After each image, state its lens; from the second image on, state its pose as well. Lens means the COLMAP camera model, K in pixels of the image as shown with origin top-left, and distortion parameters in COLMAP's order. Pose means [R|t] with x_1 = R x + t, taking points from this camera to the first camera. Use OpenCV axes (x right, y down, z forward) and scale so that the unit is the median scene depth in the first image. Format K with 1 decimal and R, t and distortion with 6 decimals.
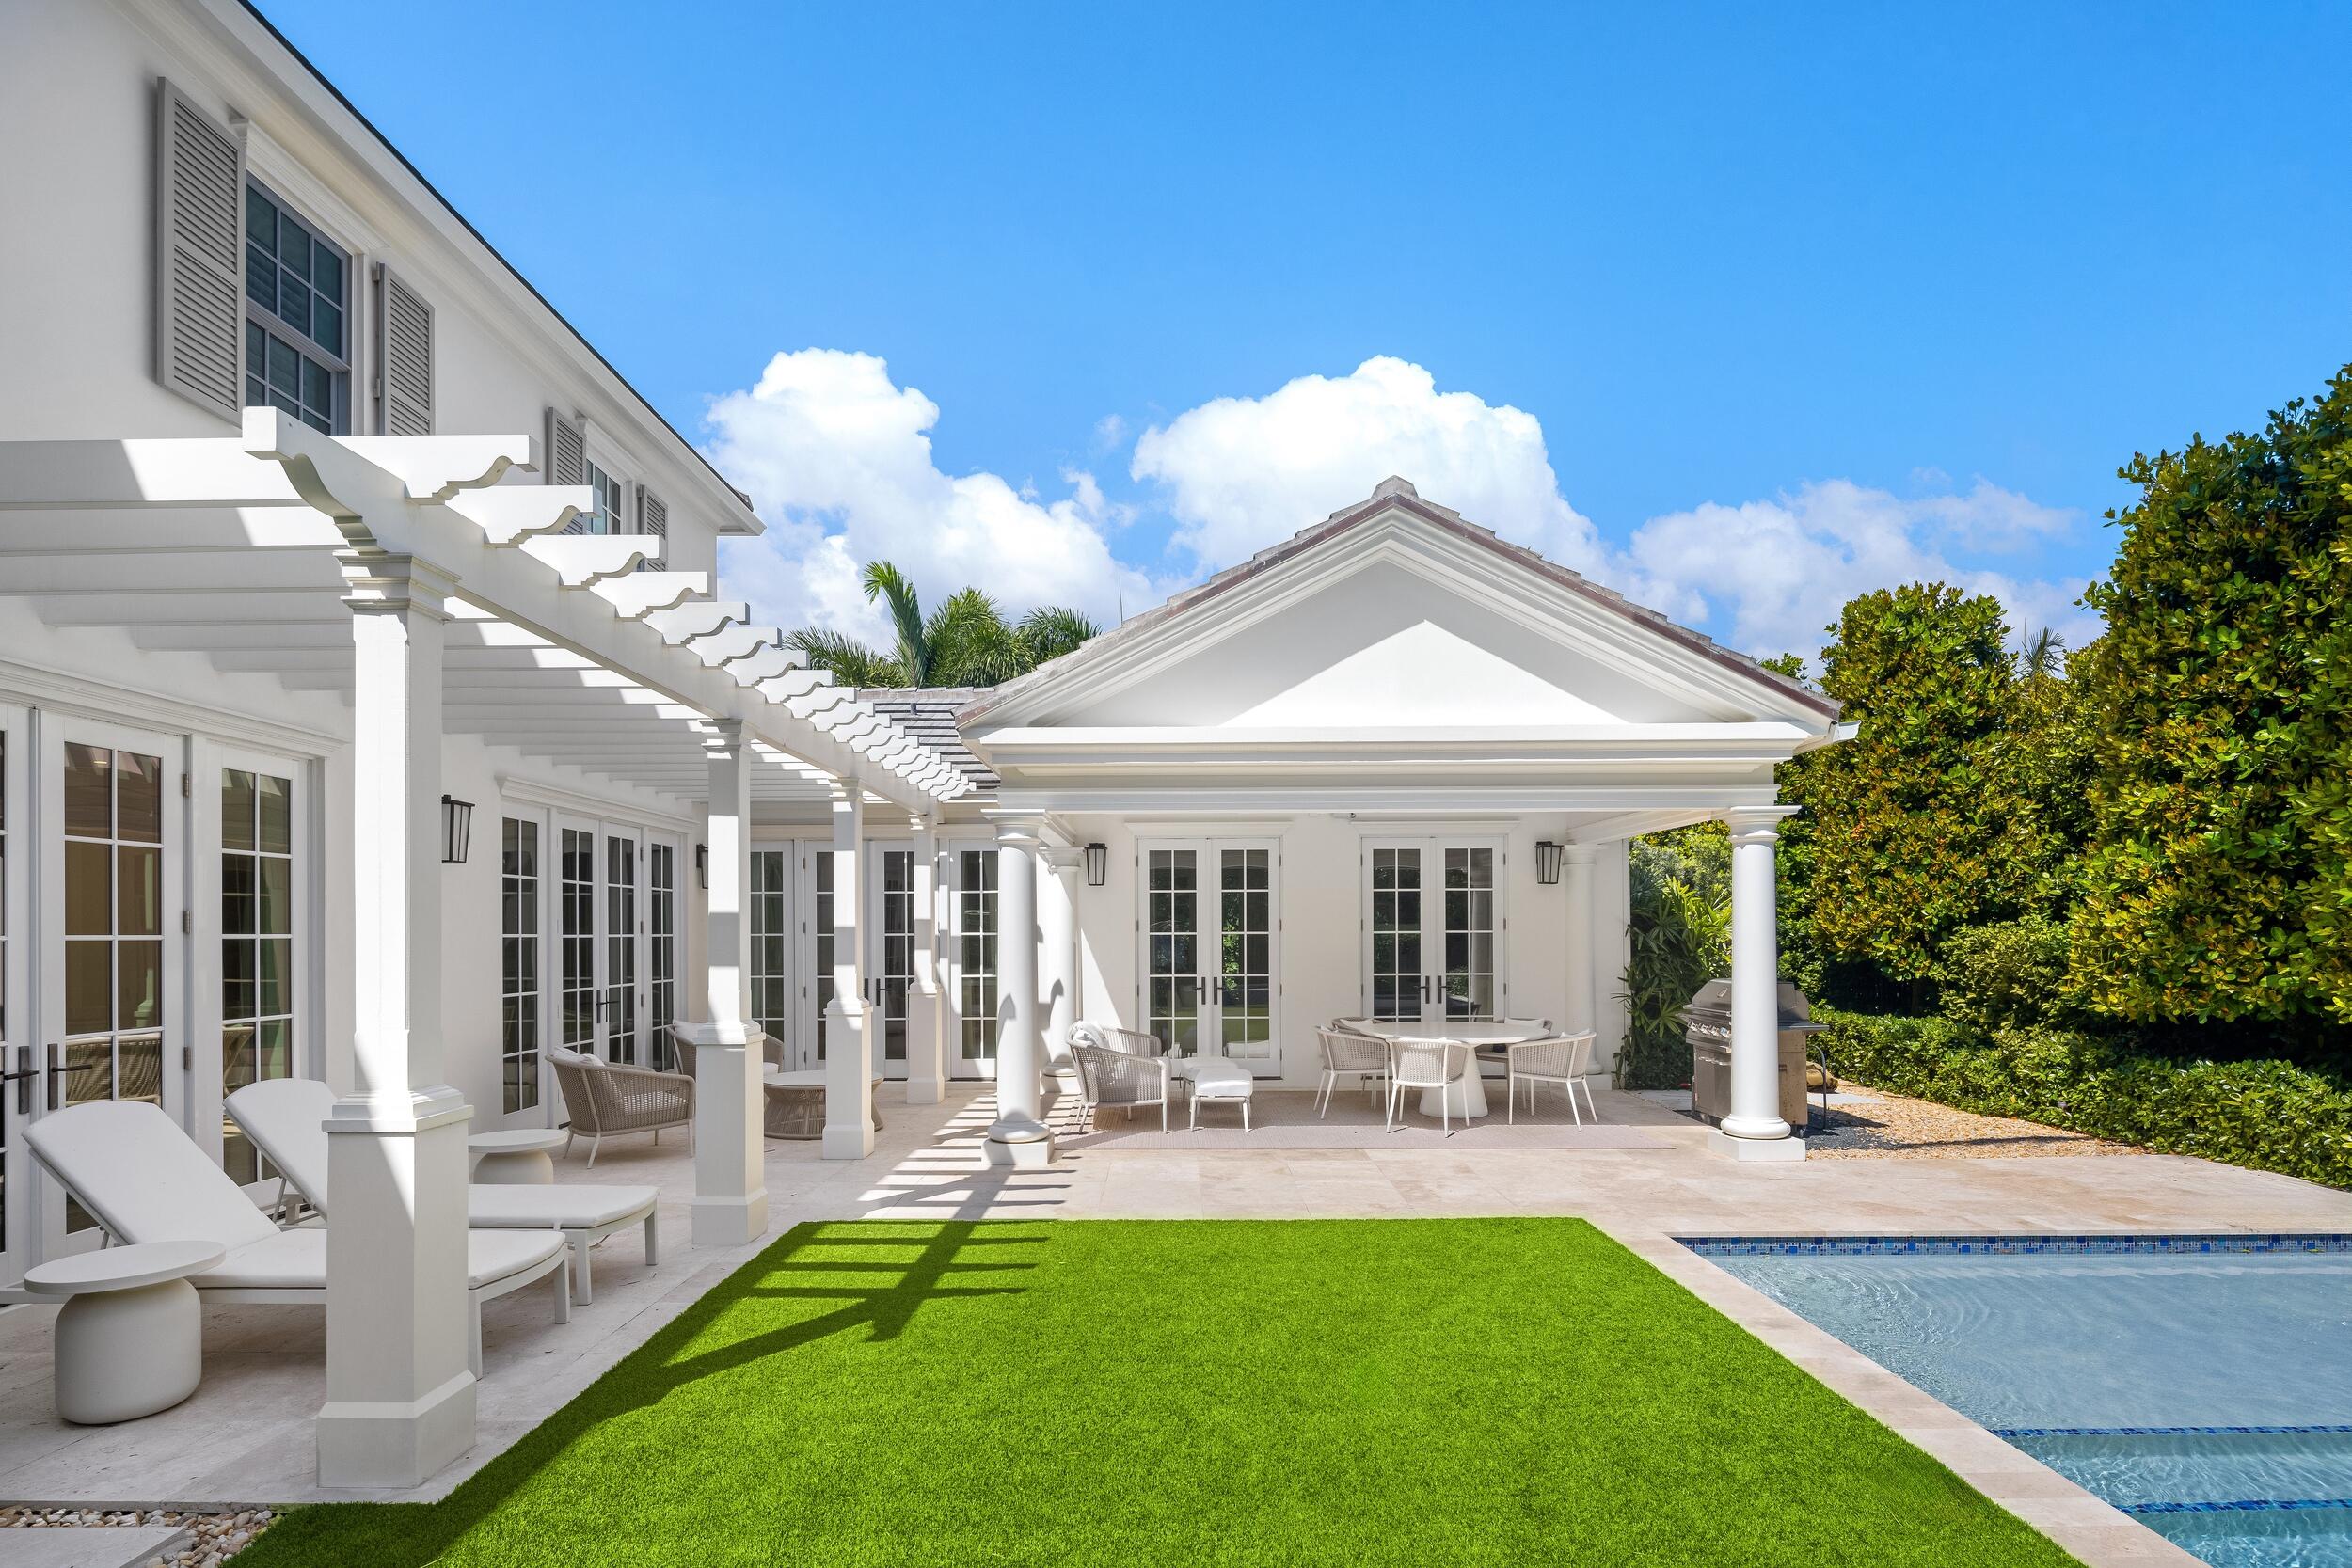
lens RADIAL K [[1158.5, 0, 1174.4], [0, 1158.5, 931.7], [0, 0, 1]] dist [0.013908, -0.008231]
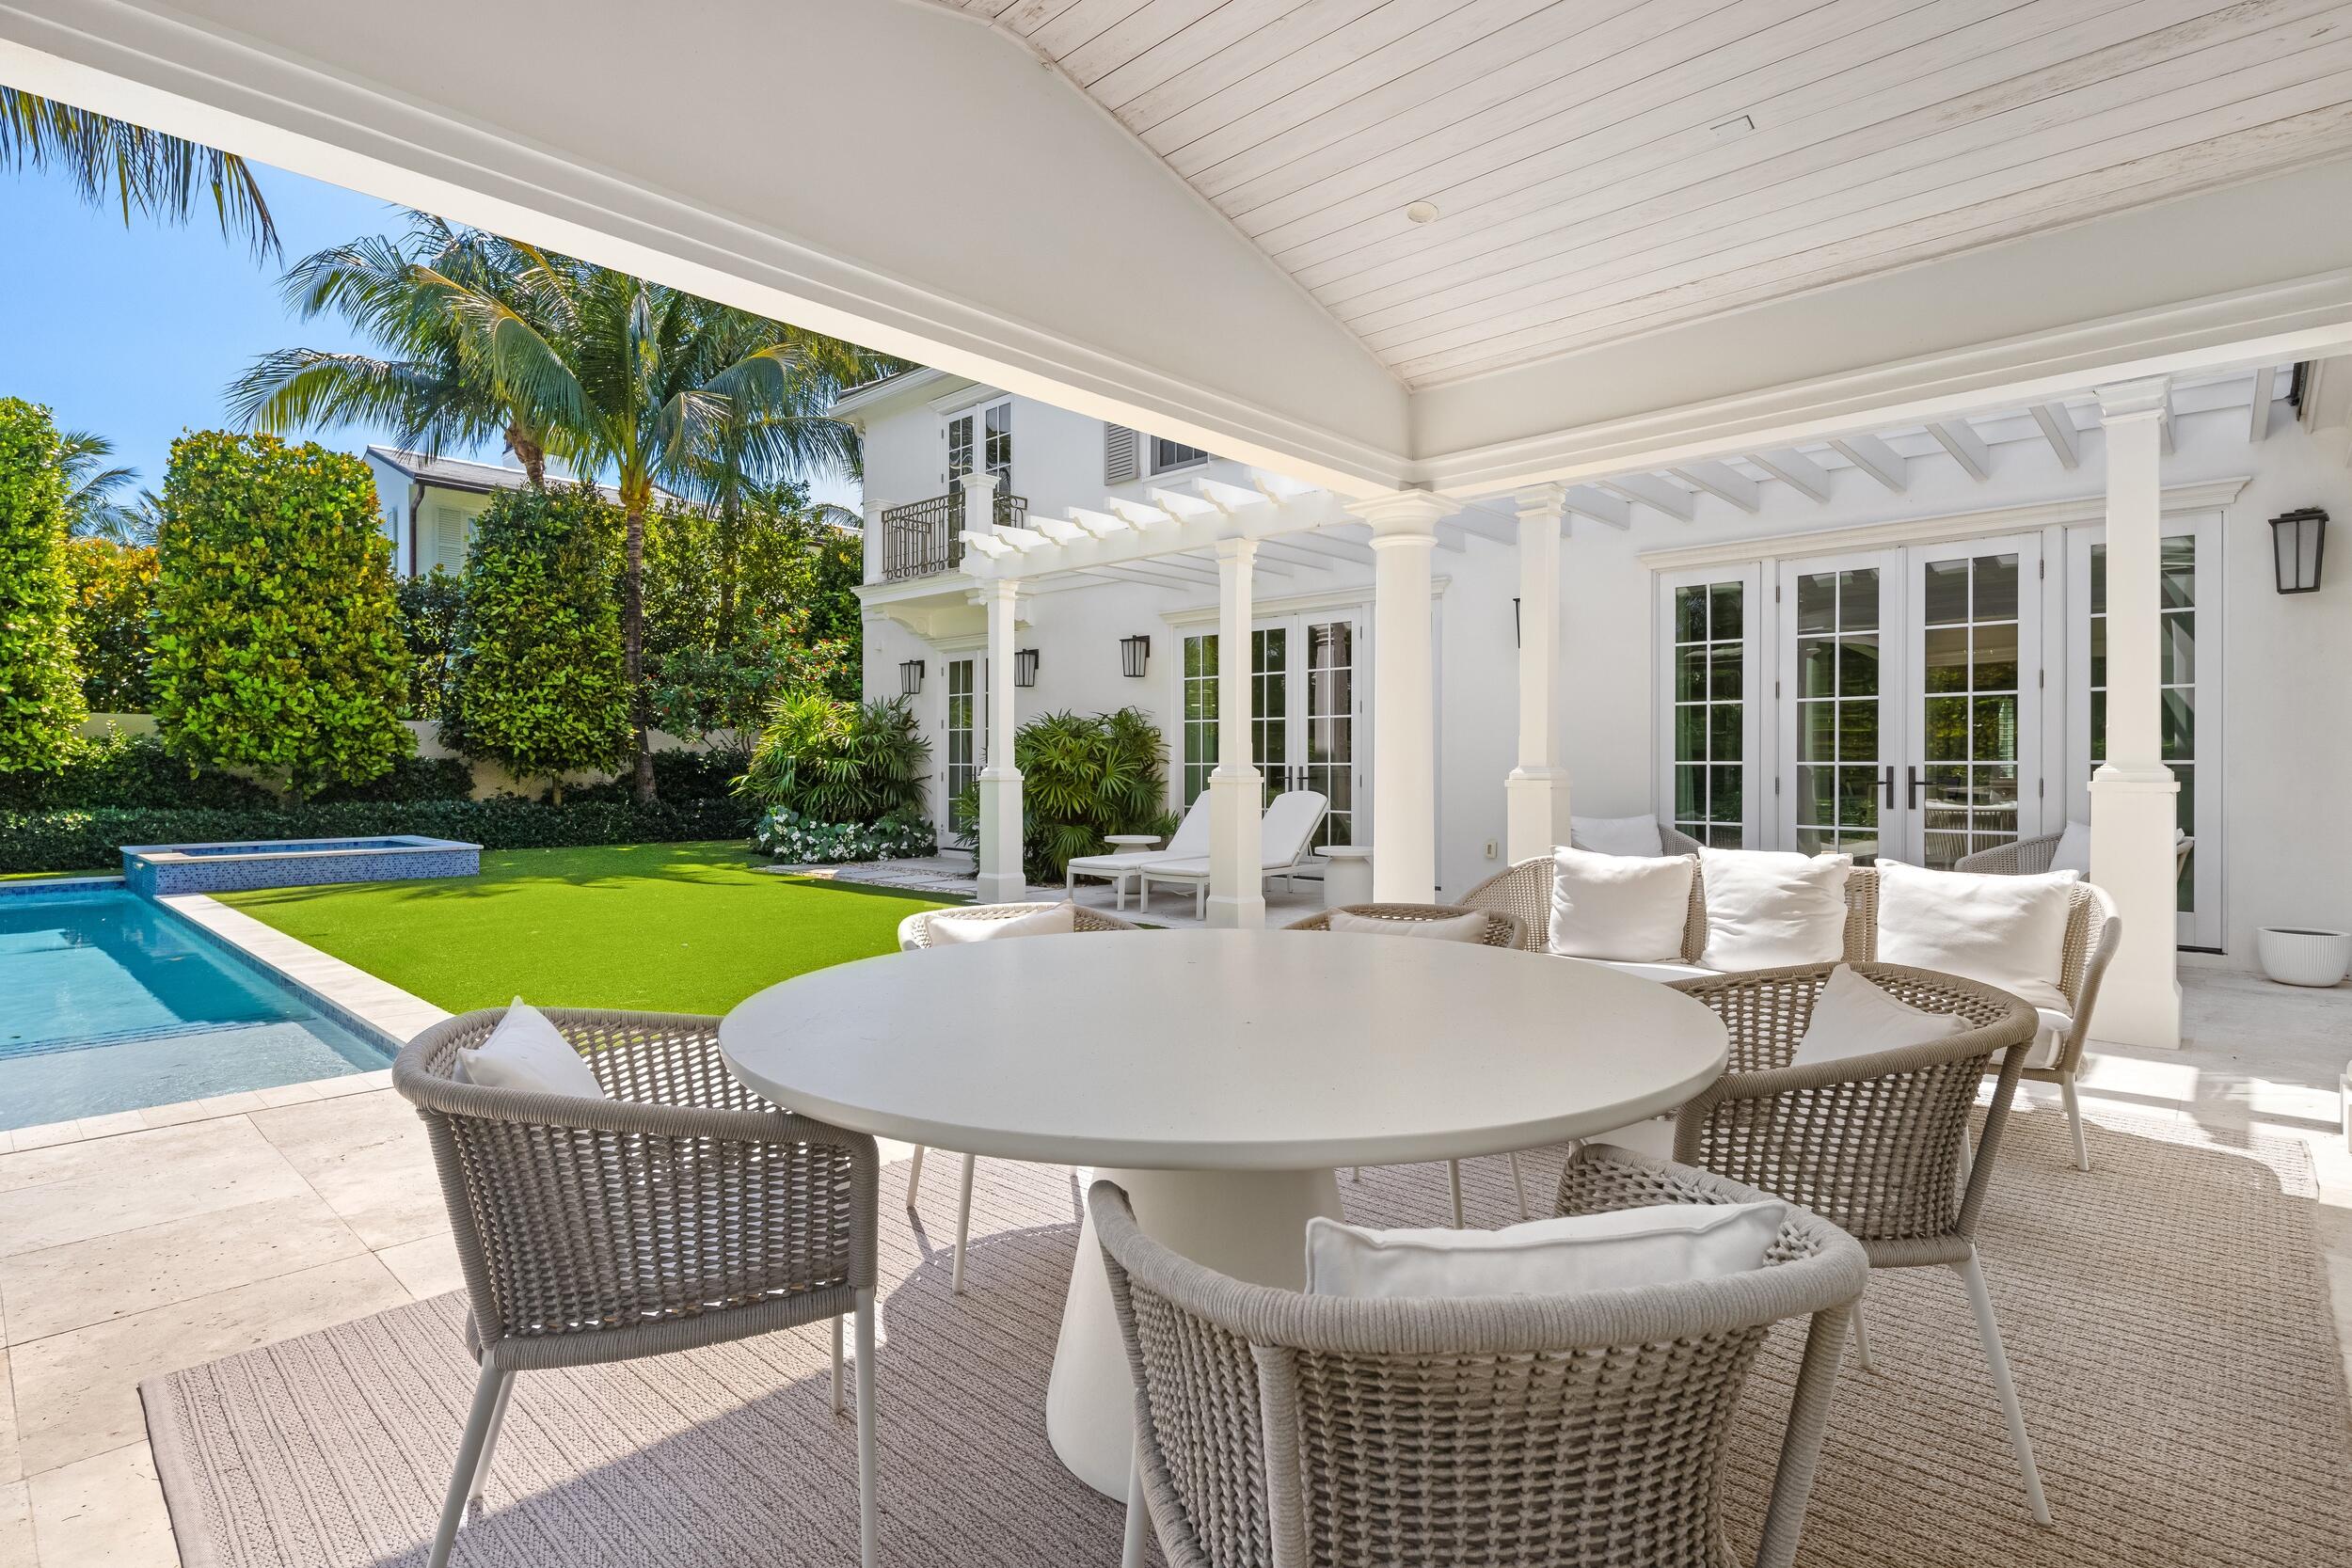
lens RADIAL K [[1158.5, 0, 1178.3], [0, 1158.5, 756.2], [0, 0, 1]] dist [0.013908, -0.008231]
pose [[-0.677418, -0.003326, -0.735590, 0.436606], [0.004892, 0.999947, -0.009027, 0.053175], [0.735582, -0.009713, -0.677366, 1.267612]]
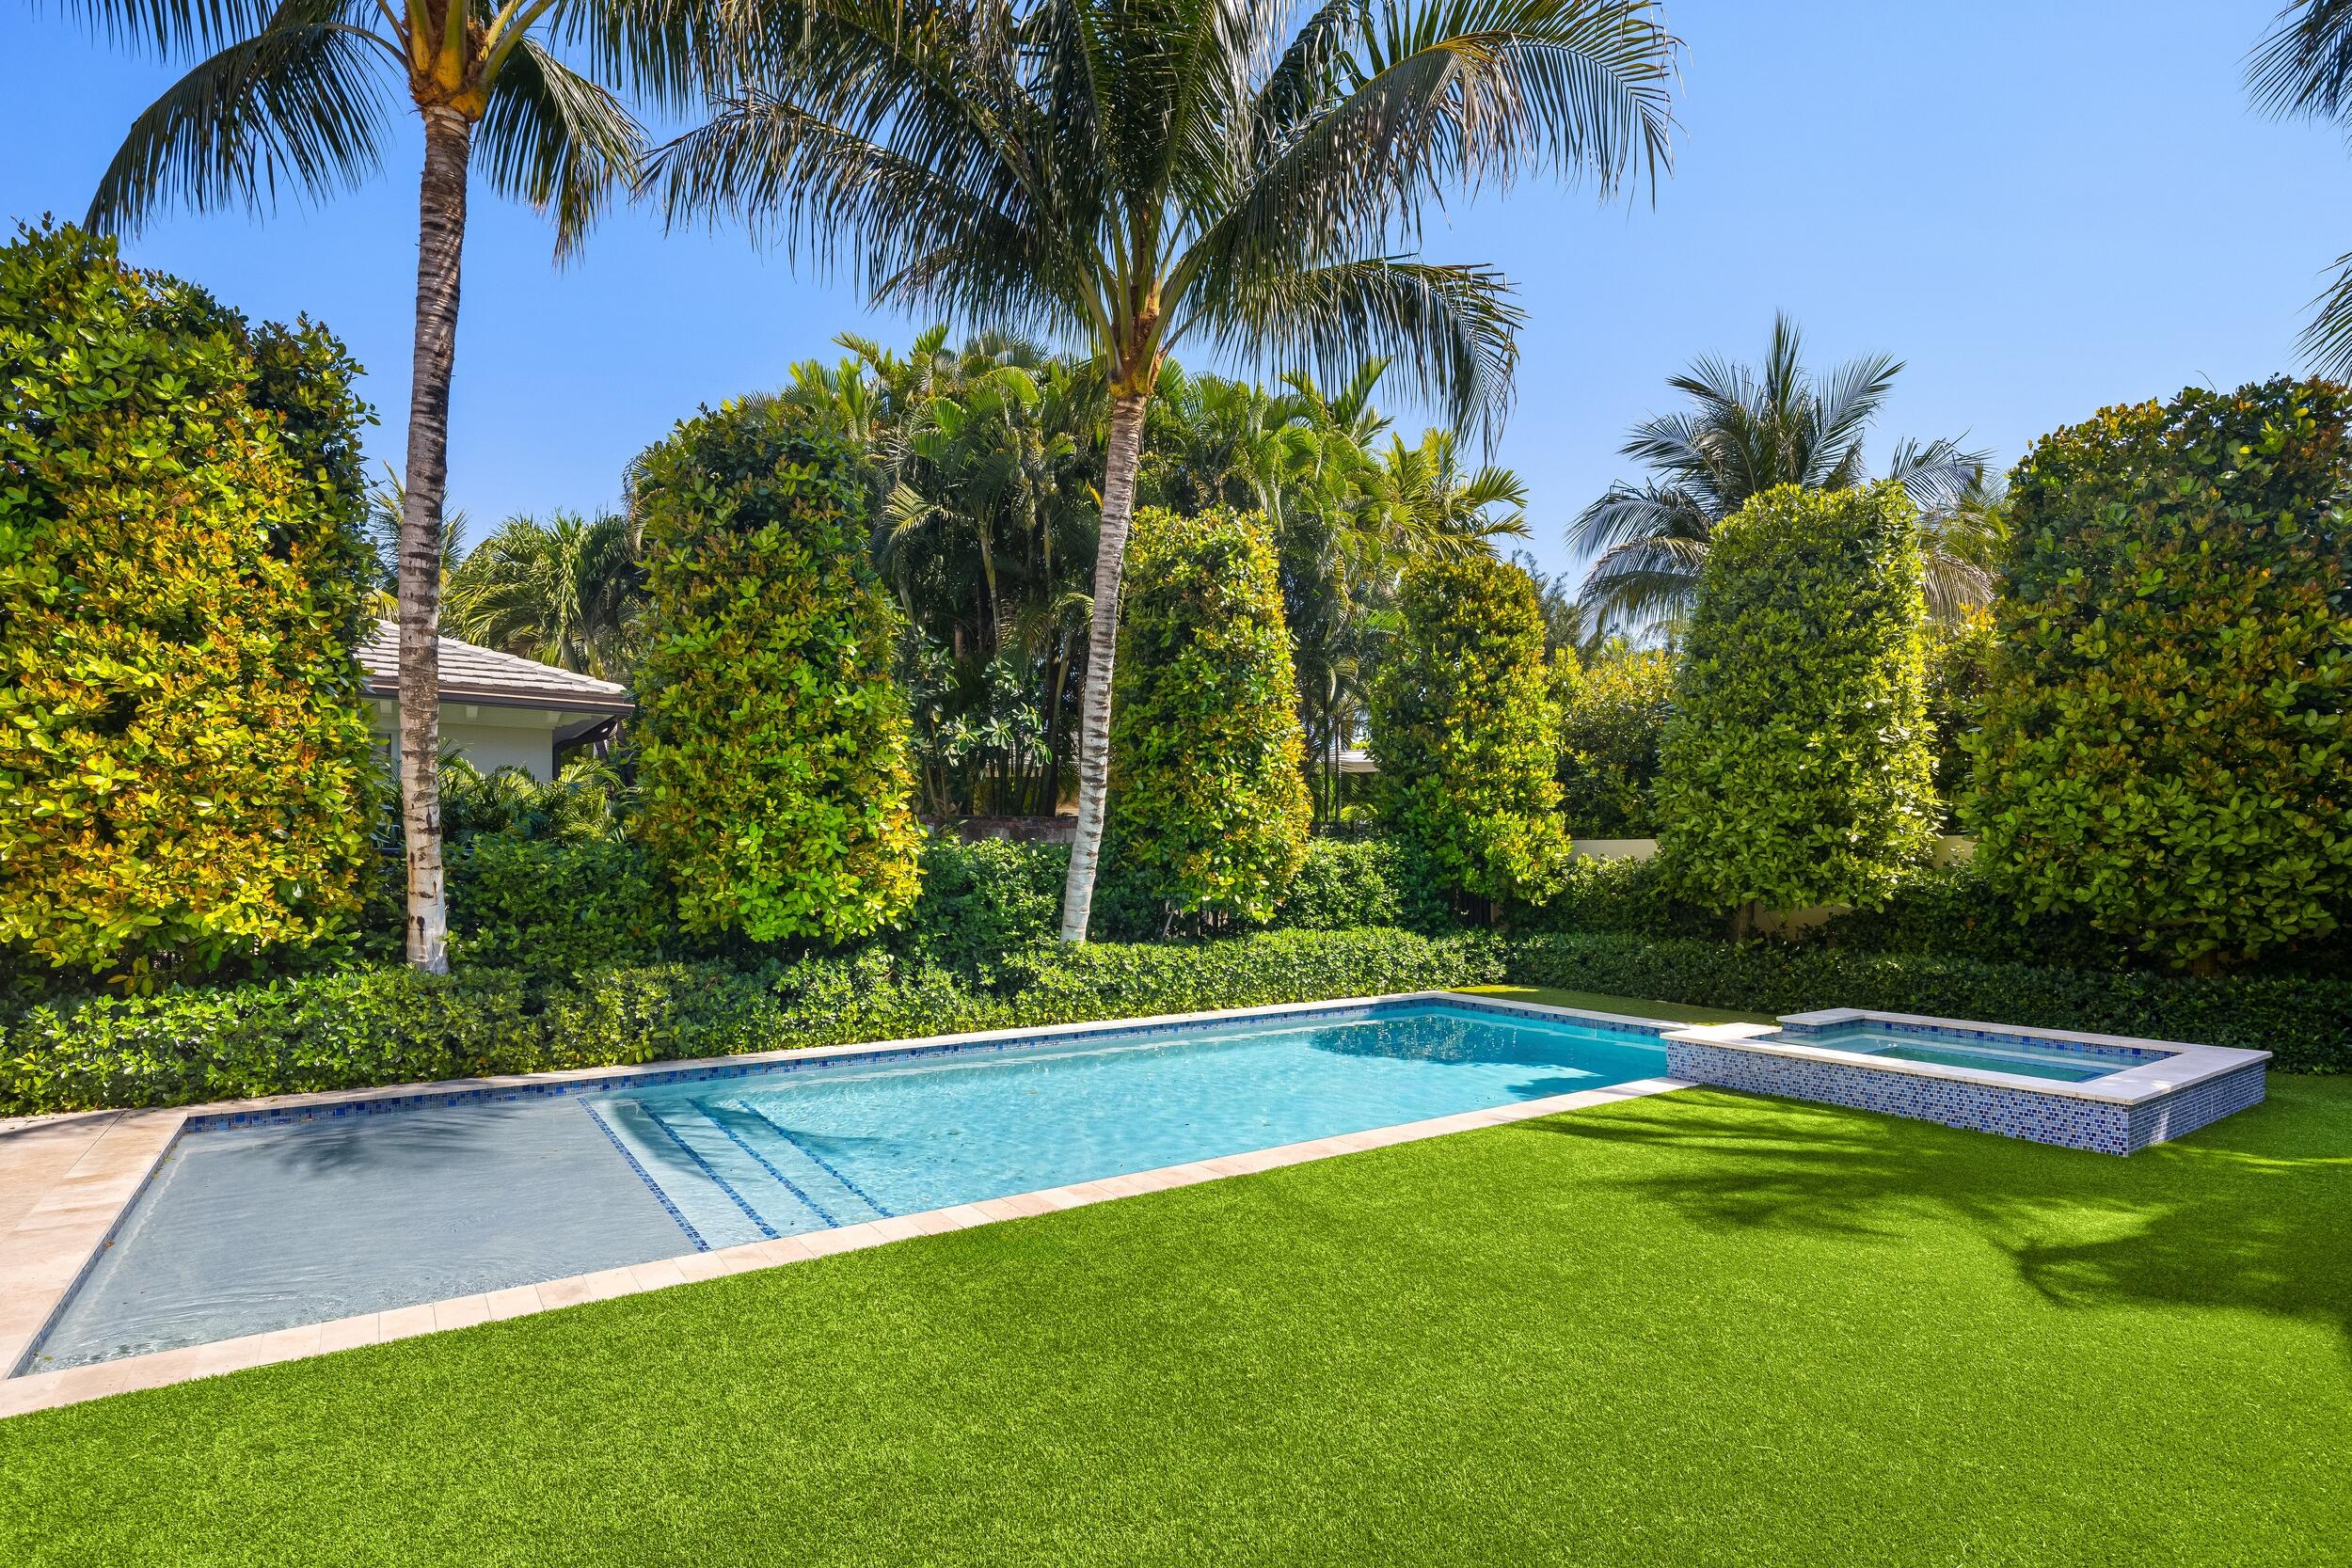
lens RADIAL K [[1158.5, 0, 1160.4], [0, 1158.5, 858.8], [0, 0, 1]] dist [0.013908, -0.008231]
pose [[-0.570596, -0.000009, 0.821231, -0.240579], [-0.004111, 0.999988, -0.002845, 0.007752], [-0.821221, -0.004999, -0.570589, 0.597751]]
